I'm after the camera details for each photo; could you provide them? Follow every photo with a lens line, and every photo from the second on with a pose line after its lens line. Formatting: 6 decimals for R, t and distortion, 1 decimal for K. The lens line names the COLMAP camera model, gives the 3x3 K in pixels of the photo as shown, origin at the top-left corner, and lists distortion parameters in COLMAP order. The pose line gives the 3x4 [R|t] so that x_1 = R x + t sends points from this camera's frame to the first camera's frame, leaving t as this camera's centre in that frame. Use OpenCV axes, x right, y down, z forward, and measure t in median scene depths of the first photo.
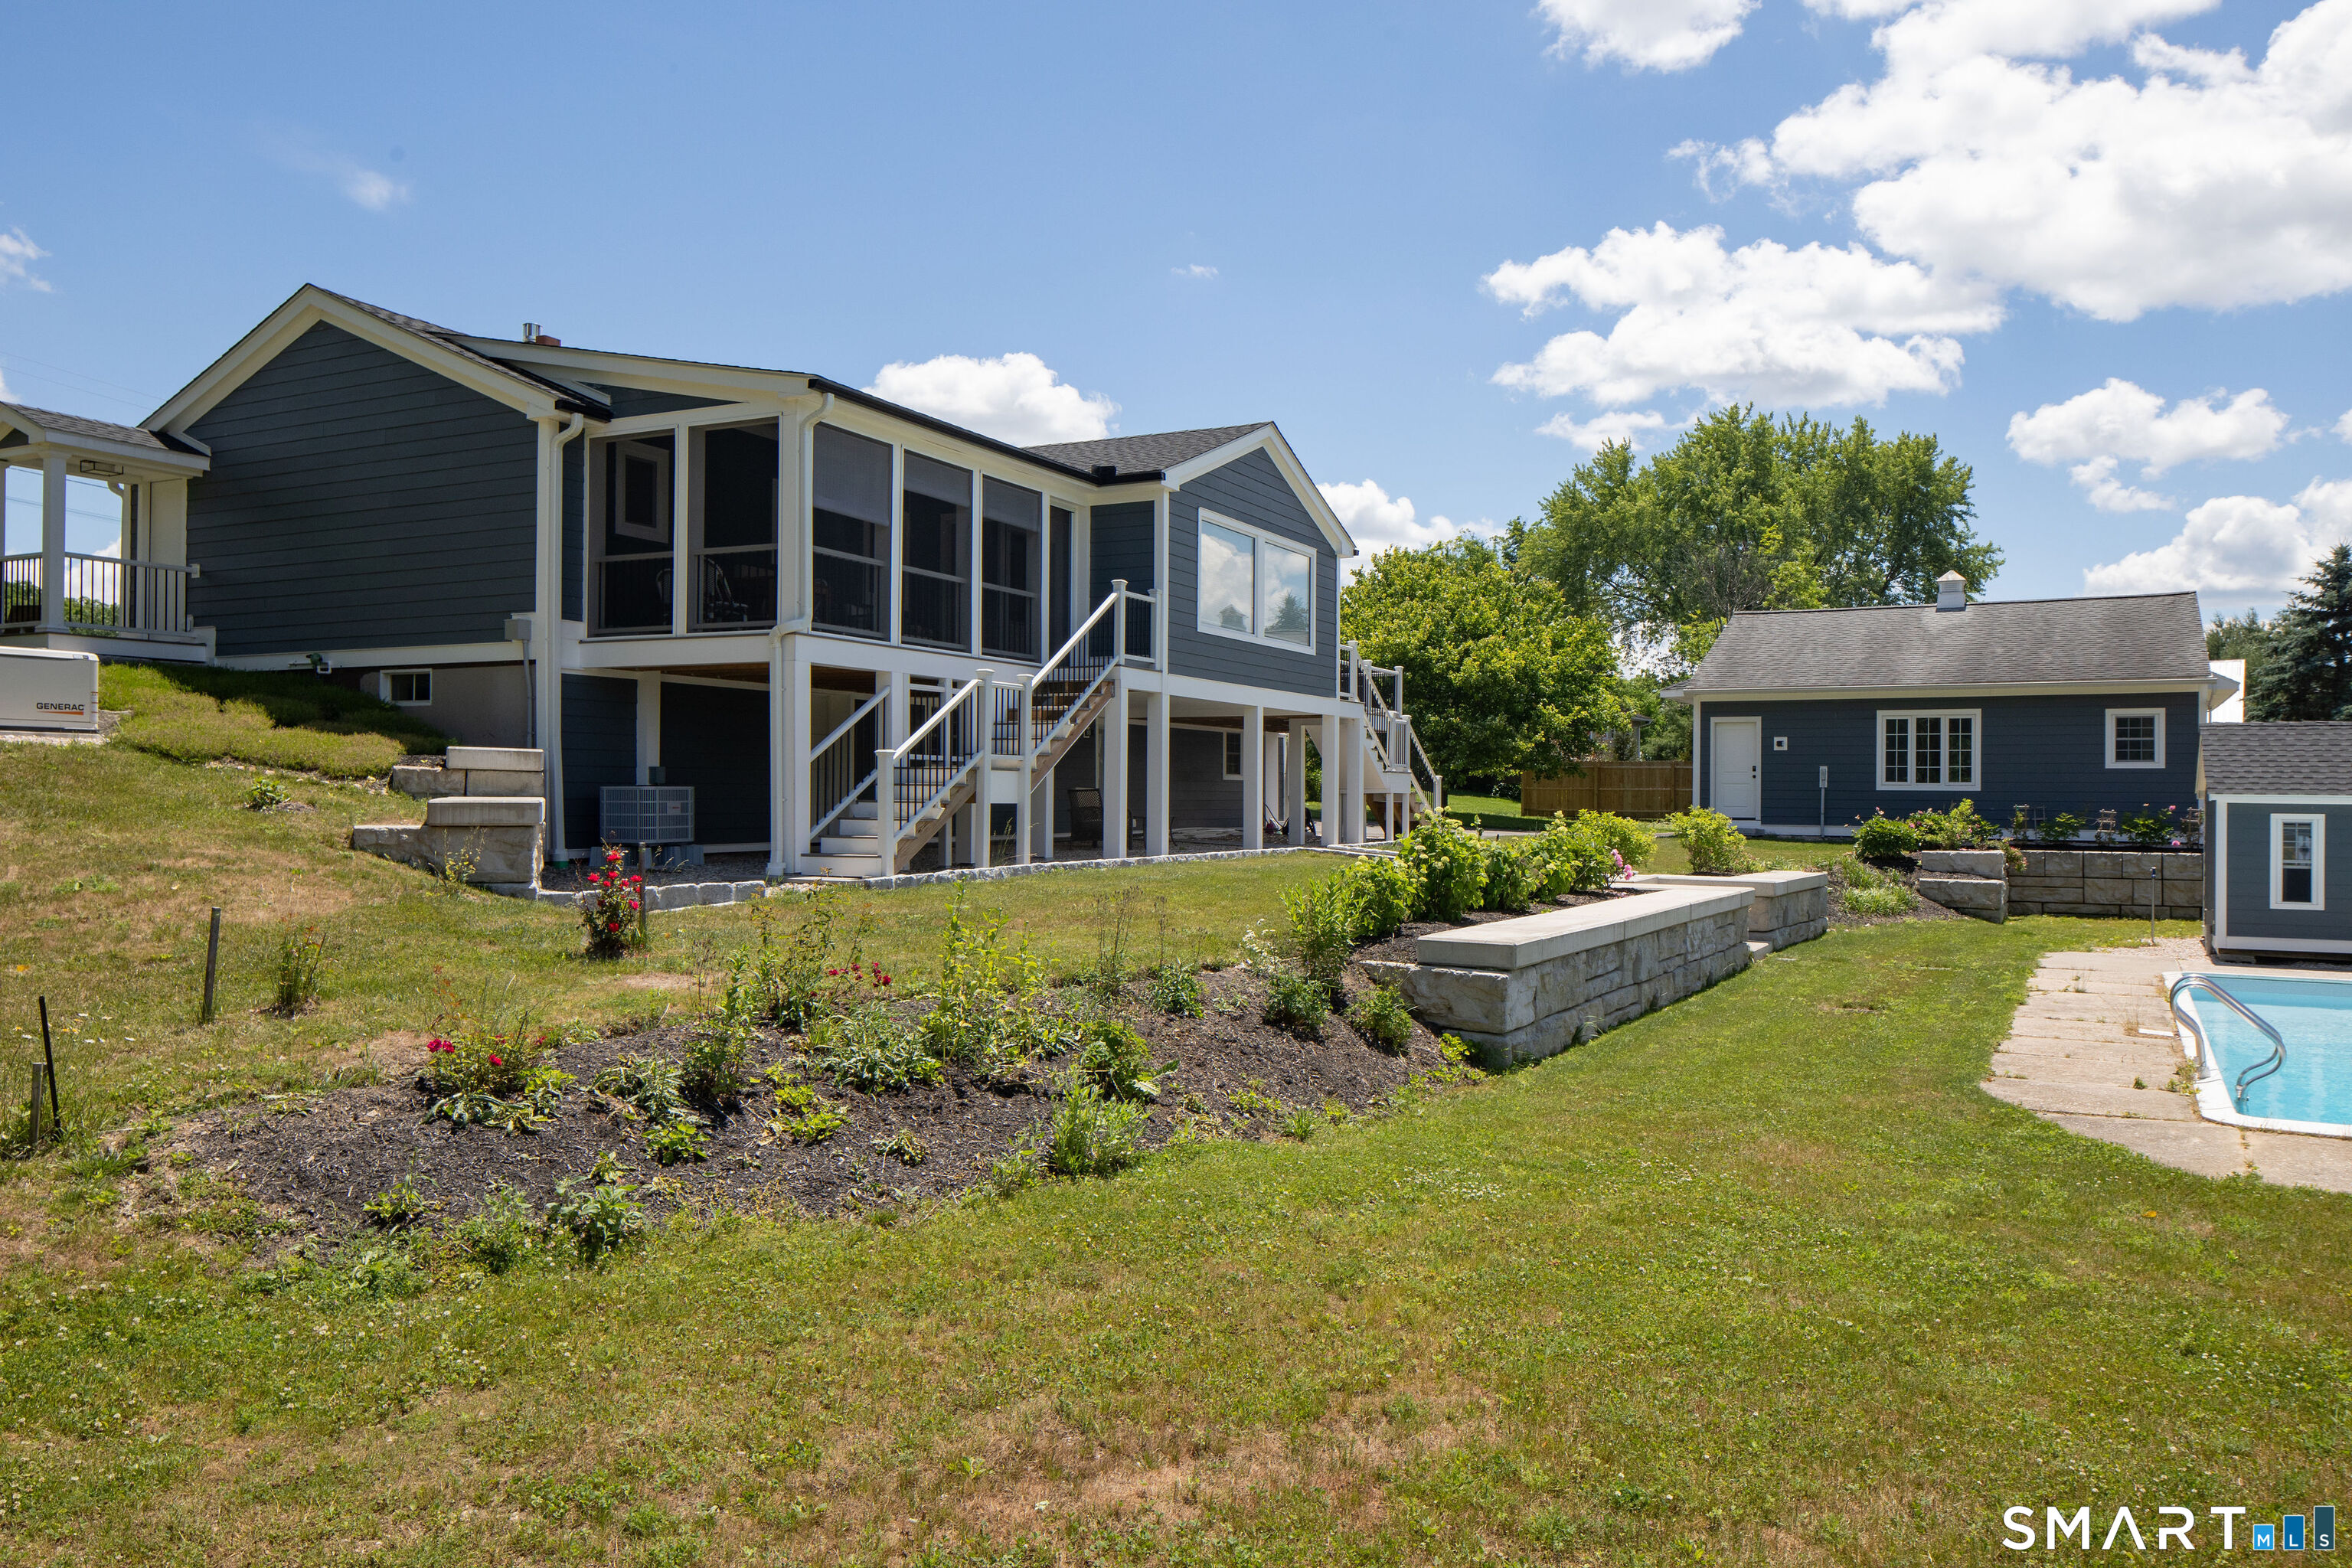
lens RADIAL K [[1592.7, 0, 1251.2], [0, 1592.7, 786.0], [0, 0, 1]] dist [0.004457, 0.000655]
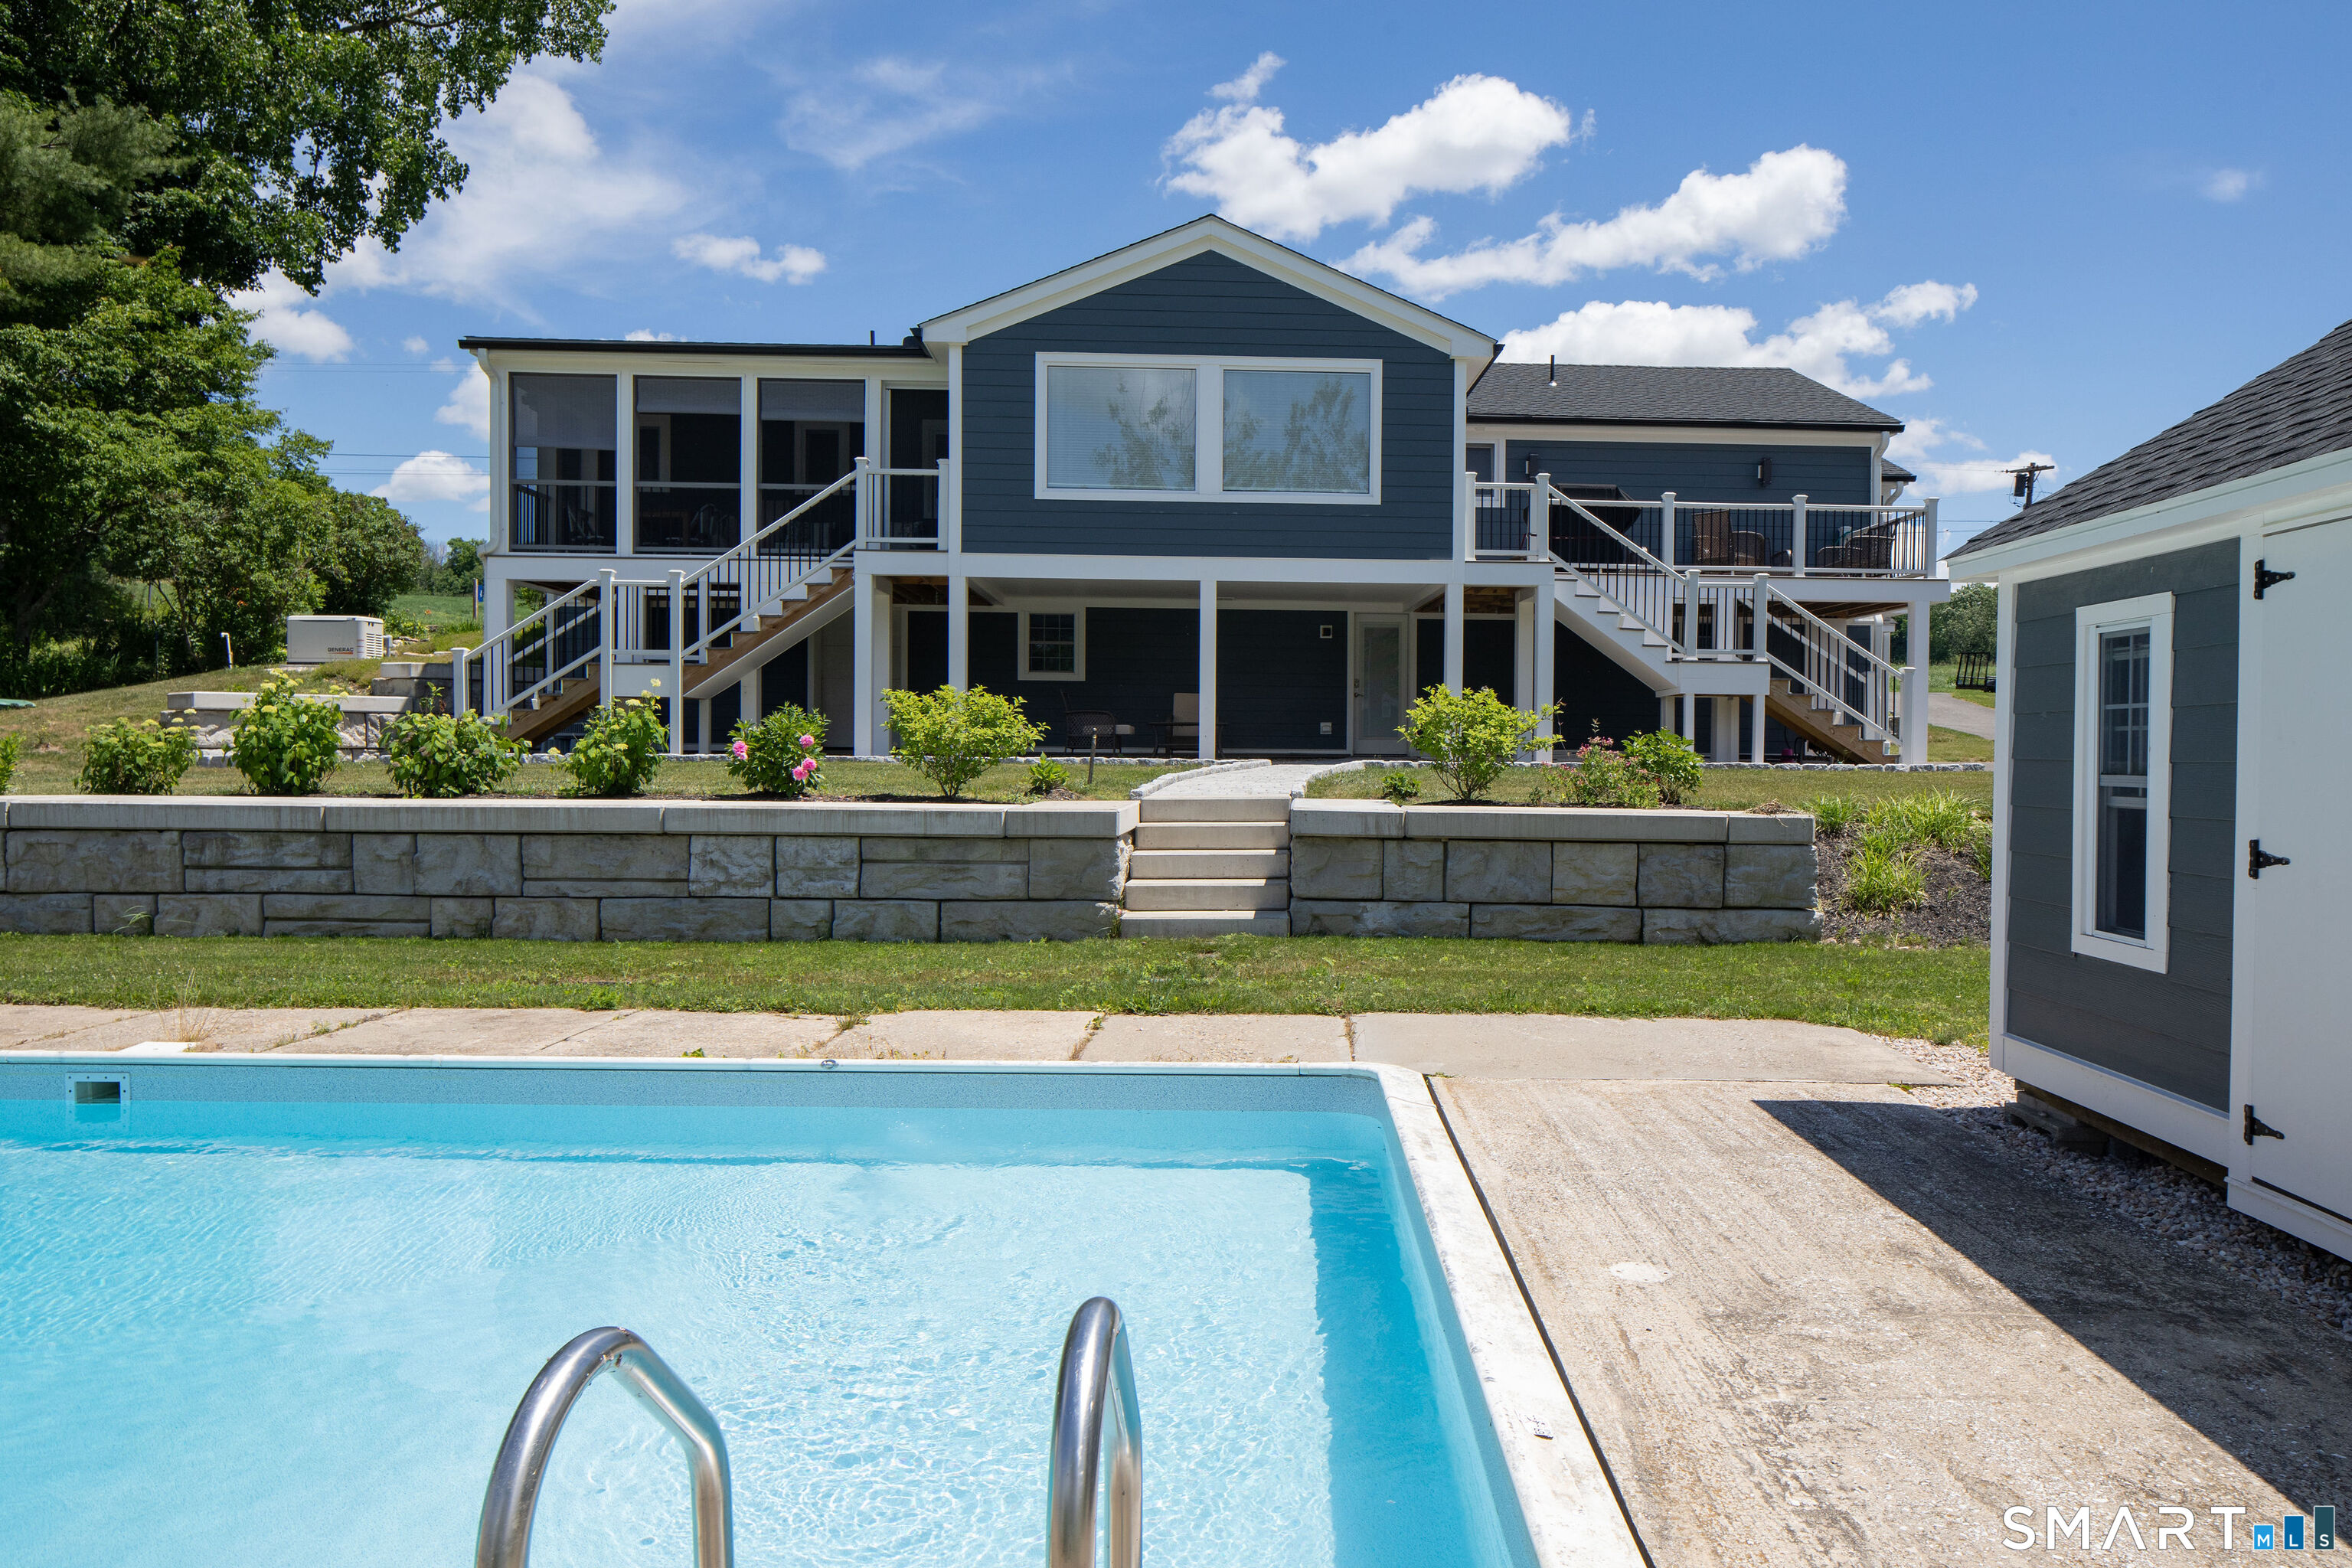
lens RADIAL K [[1691.3, 0, 1276.4], [0, 1691.3, 685.3], [0, 0, 1]] dist [-0.000834, 0.000537]
pose [[0.471022, -0.039770, -0.881224, 1.069450], [-0.001208, 0.998953, -0.045729, 0.056132], [0.882121, 0.022604, 0.470481, 0.909159]]
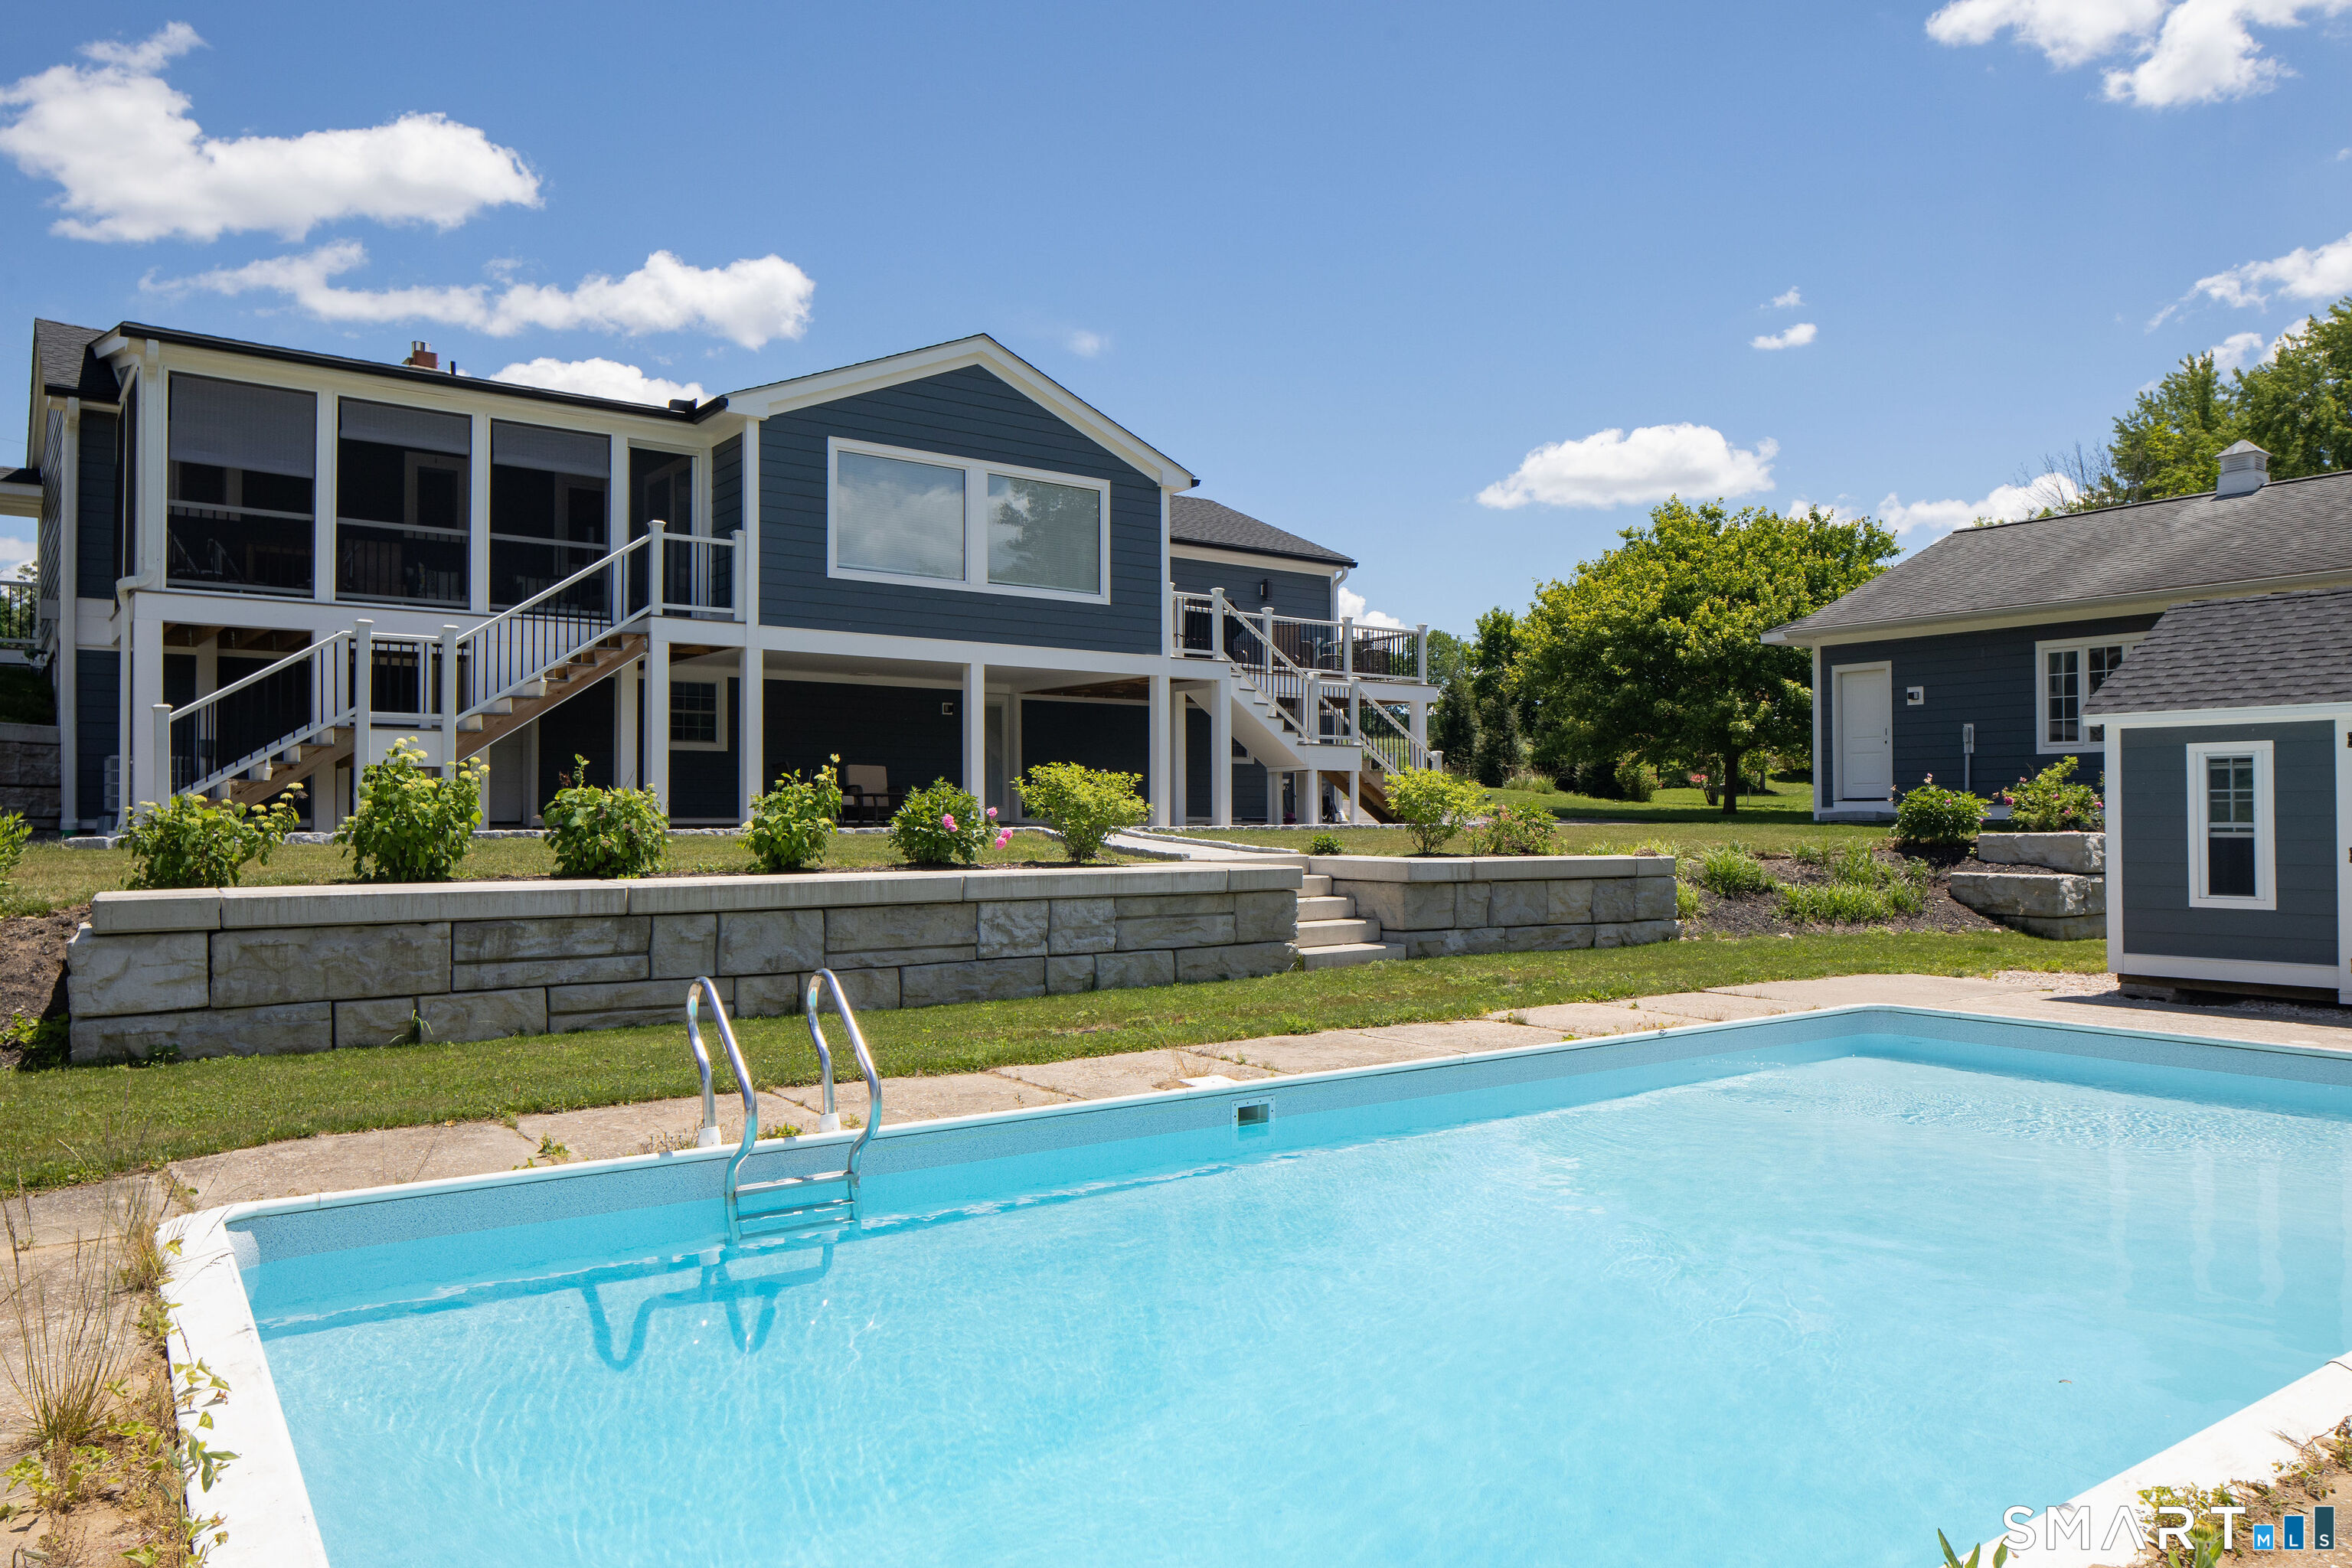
lens RADIAL K [[1564.8, 0, 1262.9], [0, 1564.8, 787.8], [0, 0, 1]] dist [-0.006633, -0.000678]
pose [[0.900630, -0.018956, -0.434172, 0.729437], [0.012078, 0.999754, -0.018595, 0.049999], [0.434418, 0.011503, 0.900638, 0.430884]]
